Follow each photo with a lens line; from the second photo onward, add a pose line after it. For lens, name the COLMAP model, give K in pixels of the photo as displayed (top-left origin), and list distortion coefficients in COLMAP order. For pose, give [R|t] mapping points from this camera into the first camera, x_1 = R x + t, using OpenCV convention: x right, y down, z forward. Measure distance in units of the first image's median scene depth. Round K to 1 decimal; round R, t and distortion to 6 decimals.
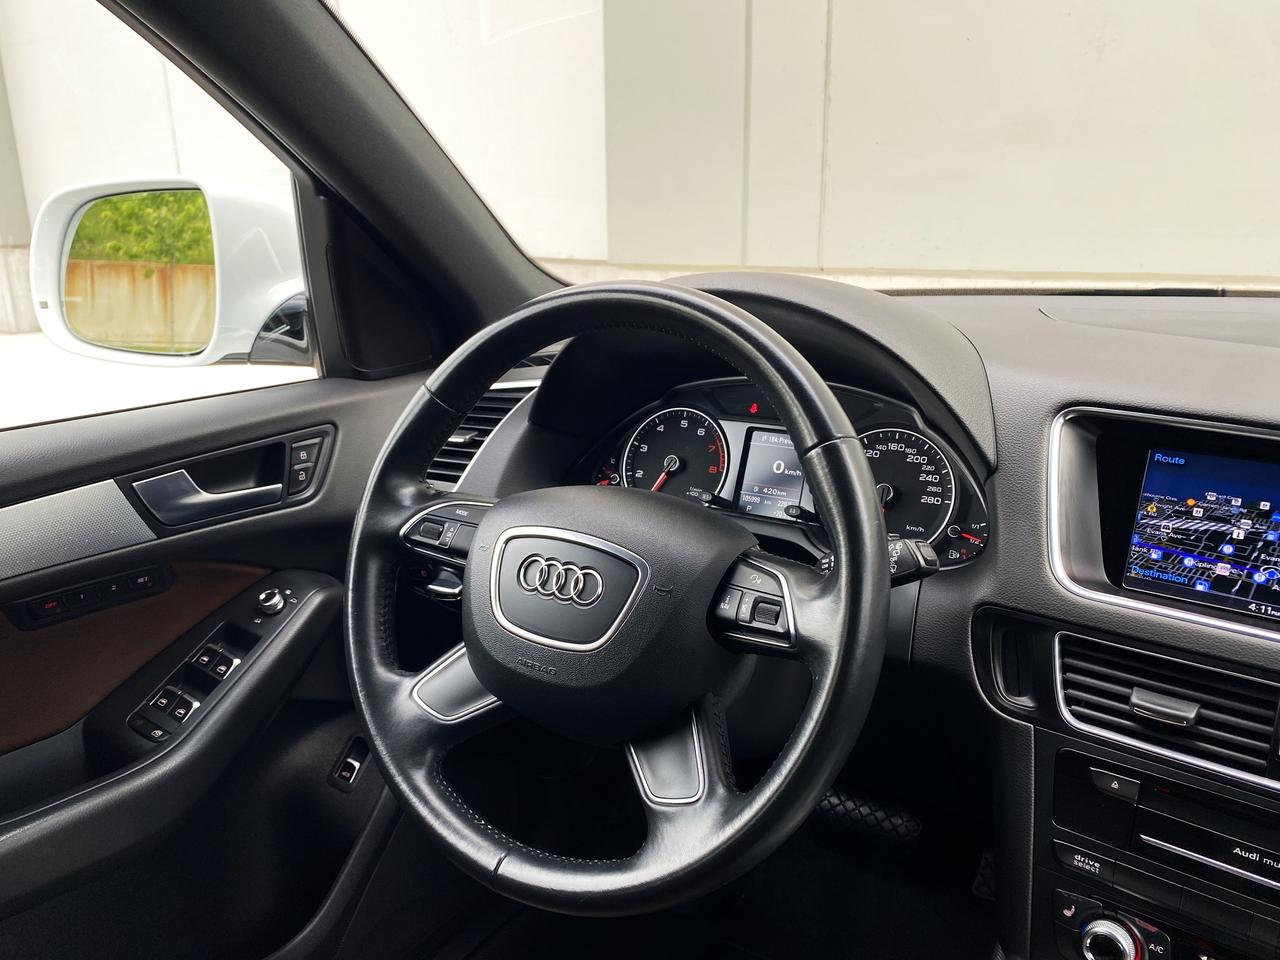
lens RADIAL K [[994.2, 0, 618.5], [0, 994.2, 461.4], [0, 0, 1]] dist [0.029088, -0.024750]
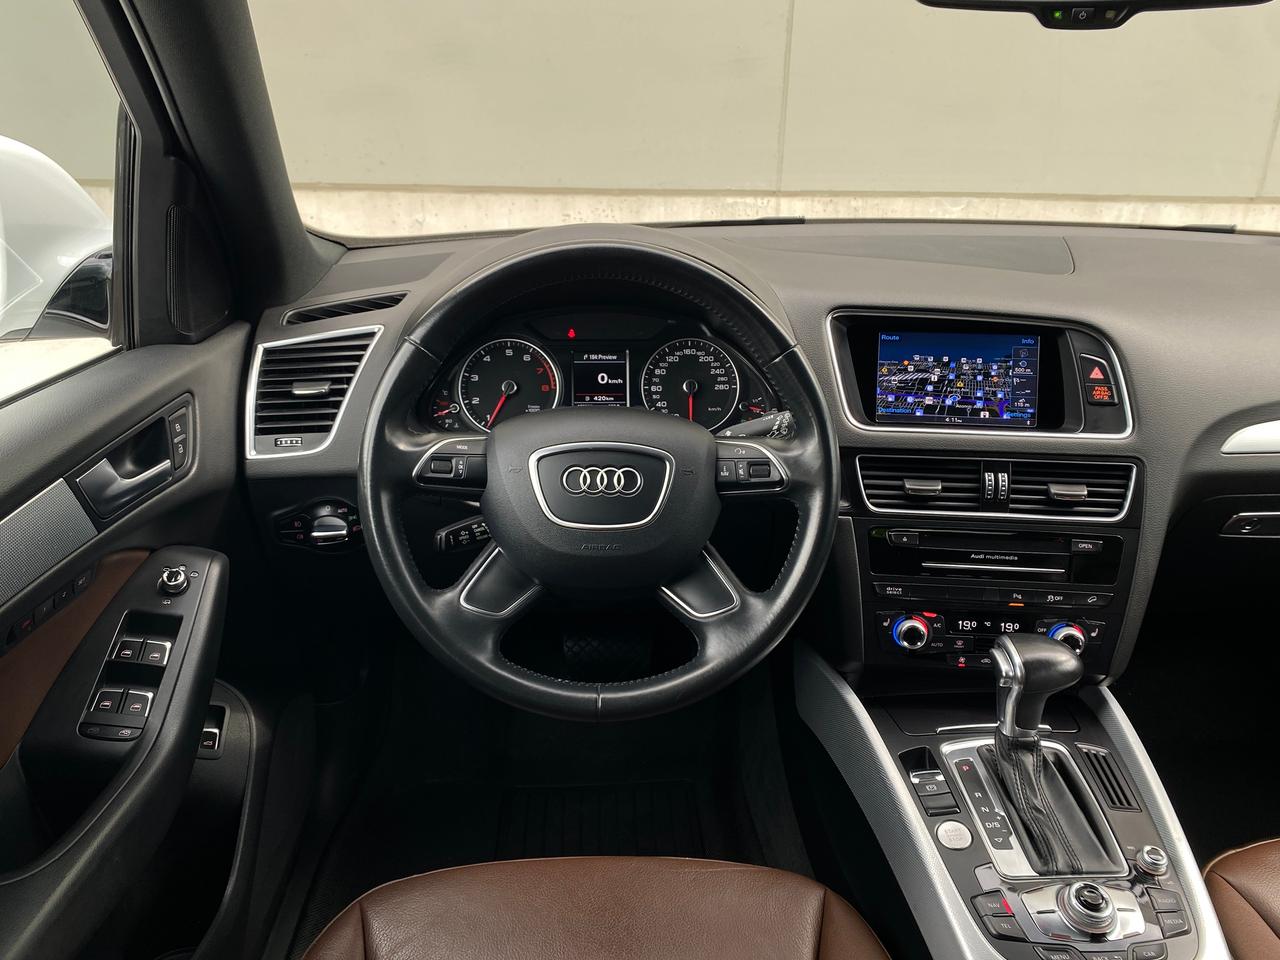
lens RADIAL K [[967.1, 0, 636.4], [0, 967.1, 476.7], [0, 0, 1]] dist [0.038256, -0.050781]
pose [[0.811286, -0.181100, 0.555893, -0.685035], [0.122863, 0.982394, 0.140736, -0.052379], [-0.571594, -0.045879, 0.819253, -0.044061]]
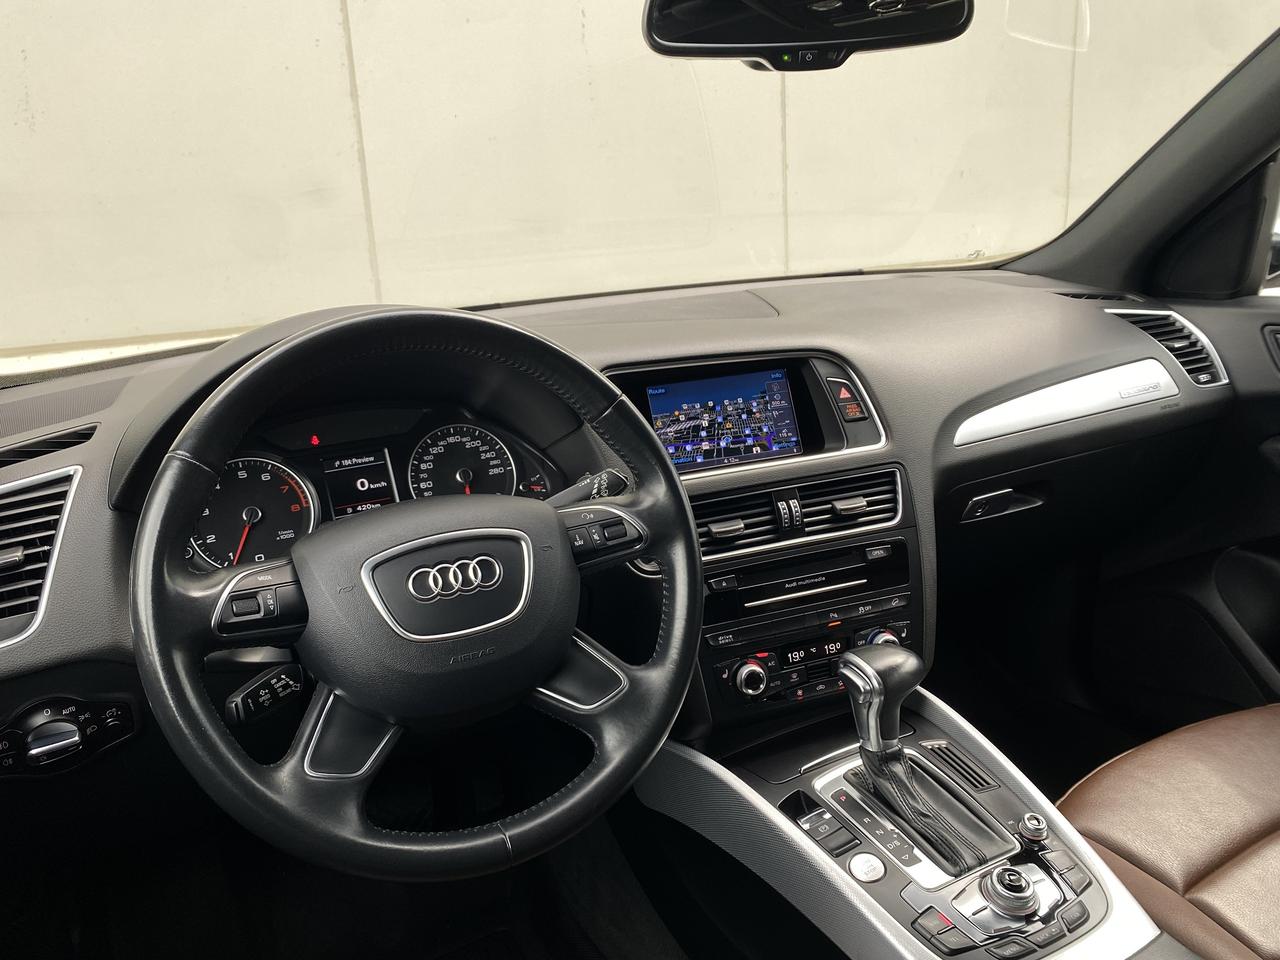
lens RADIAL K [[968.5, 0, 629.6], [0, 968.5, 456.7], [0, 0, 1]] dist [0.025870, -0.039884]
pose [[0.492132, -0.212647, 0.844149, -0.799212], [0.277723, 0.957386, 0.079261, -0.036593], [-0.825031, 0.195433, 0.530217, 0.245301]]
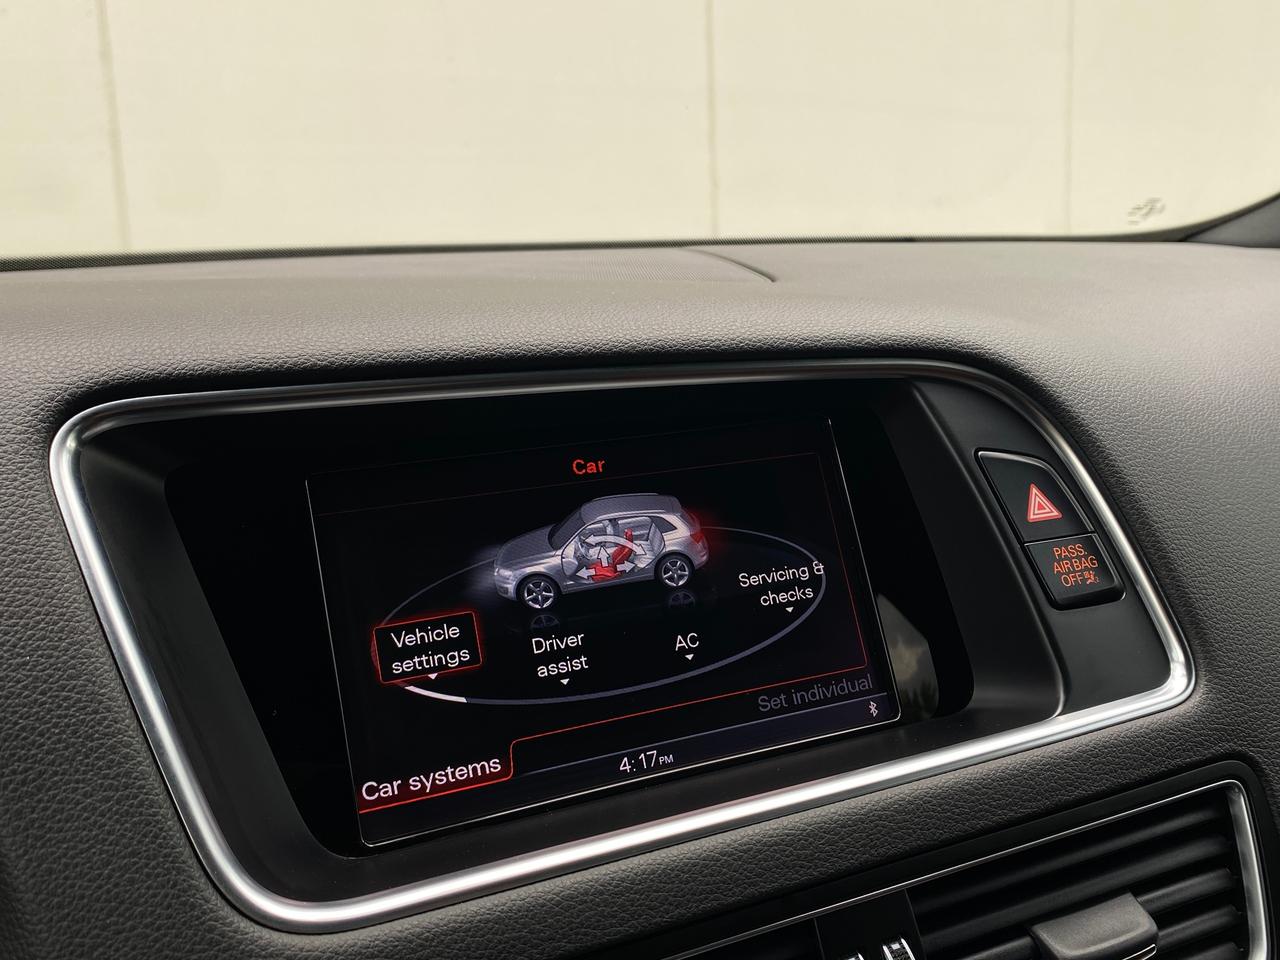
lens RADIAL K [[1171.2, 0, 636.9], [0, 1171.2, 455.6], [0, 0, 1]] dist [-0.000711, -0.008961]
pose [[0.414099, -0.134238, 0.900279, 0.177847], [0.270353, 0.962570, 0.019173, 0.004803], [-0.869155, 0.235454, 0.434891, 0.700526]]
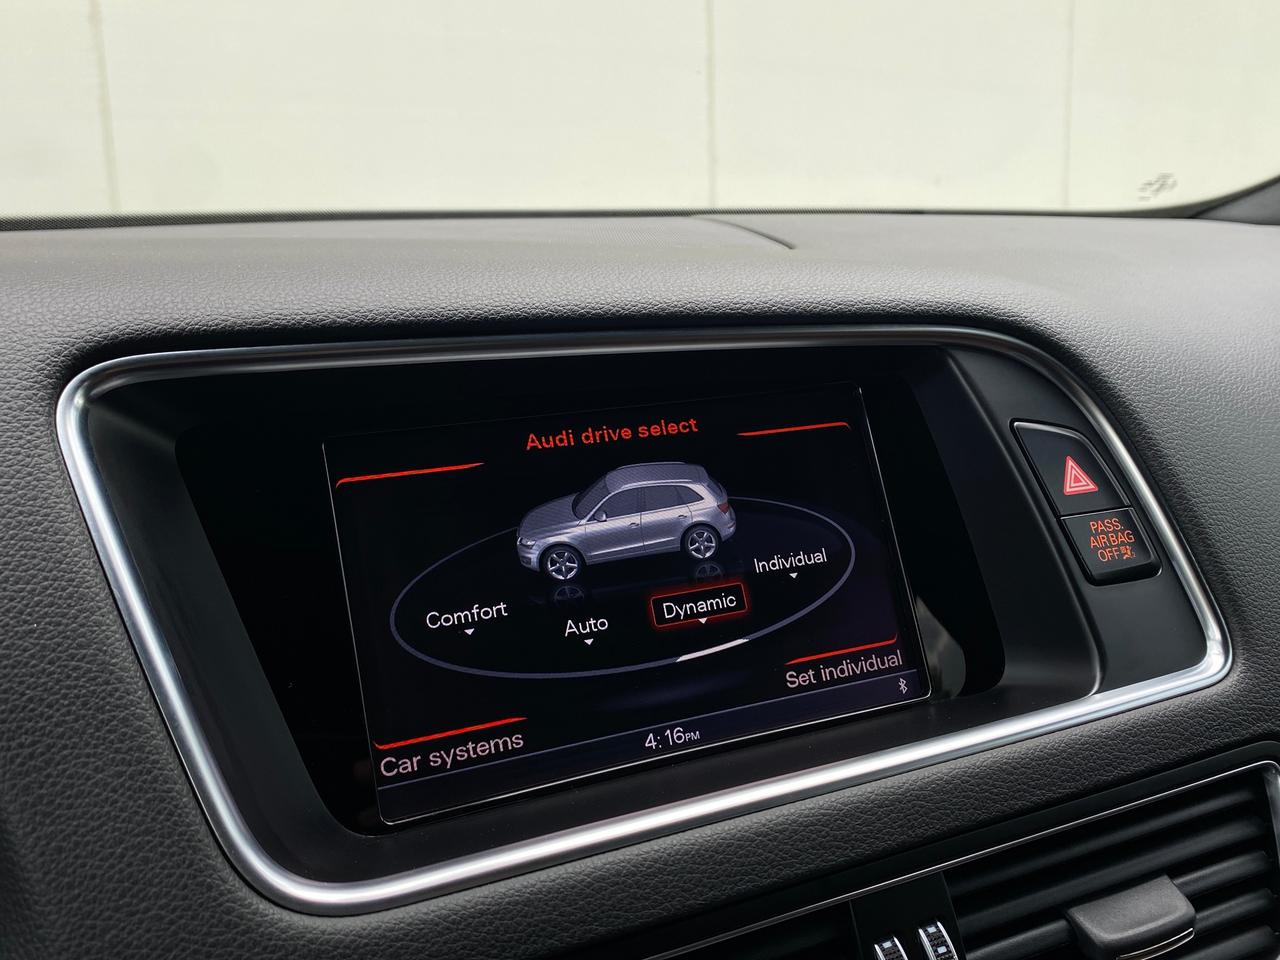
lens RADIAL K [[1169.6, 0, 640.2], [0, 1169.6, 453.3], [0, 0, 1]] dist [0.003412, -0.016946]
pose [[0.404520, -0.145847, 0.902825, 0.187342], [0.260983, 0.964560, 0.038884, 0.005395], [-0.876500, 0.219893, 0.428247, 0.723734]]
